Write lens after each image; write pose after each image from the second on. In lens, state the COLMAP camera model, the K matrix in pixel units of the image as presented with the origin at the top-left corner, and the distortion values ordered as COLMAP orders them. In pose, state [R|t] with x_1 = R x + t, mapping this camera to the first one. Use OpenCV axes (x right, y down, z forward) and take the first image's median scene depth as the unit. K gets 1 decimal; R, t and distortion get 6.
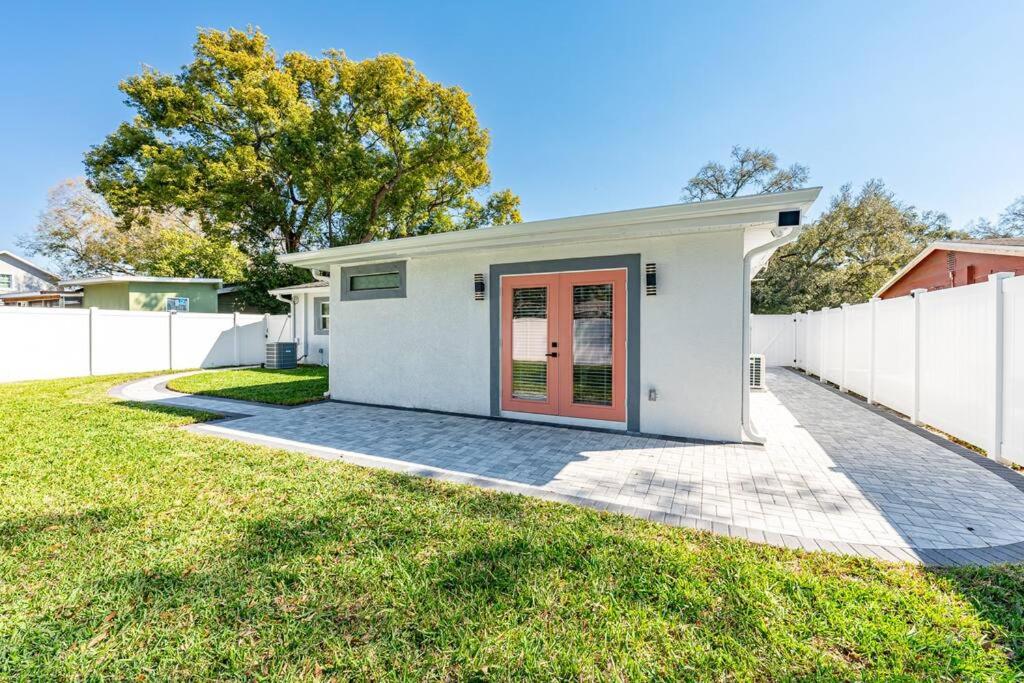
lens RADIAL K [[405.1, 0, 515.2], [0, 405.1, 340.0], [0, 0, 1]] dist [0.000227, -0.000172]
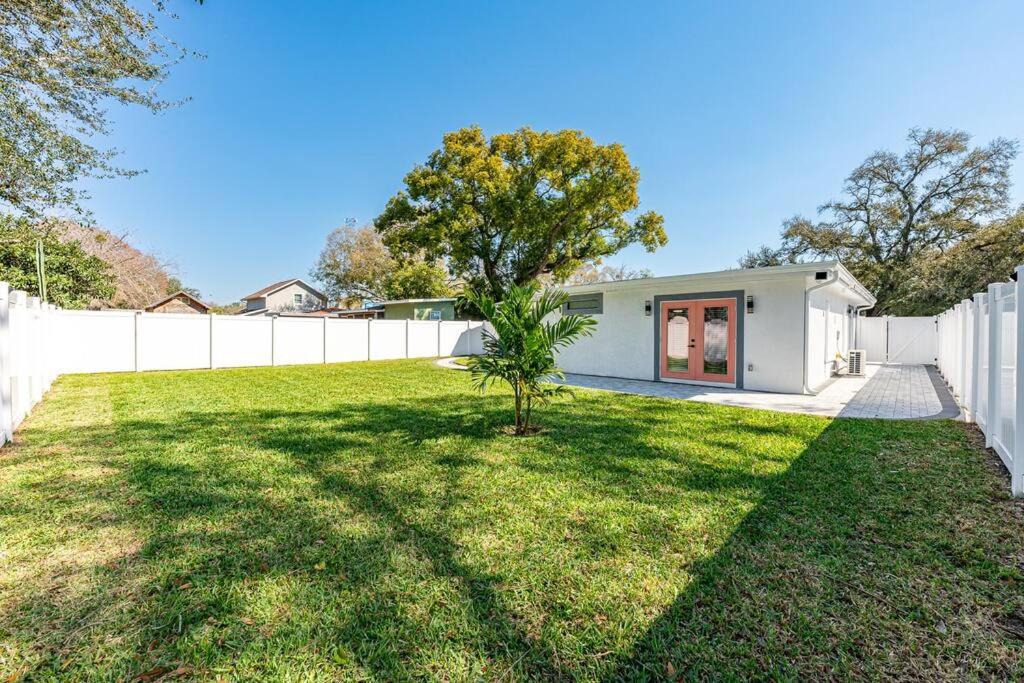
lens RADIAL K [[401.7, 0, 524.6], [0, 401.7, 340.7], [0, 0, 1]] dist [0.001306, 0.000165]
pose [[0.951963, 0.004859, -0.306173, -0.024234], [-0.004379, 0.999988, 0.002256, 0.004084], [0.306180, -0.000807, 0.951973, -0.327959]]
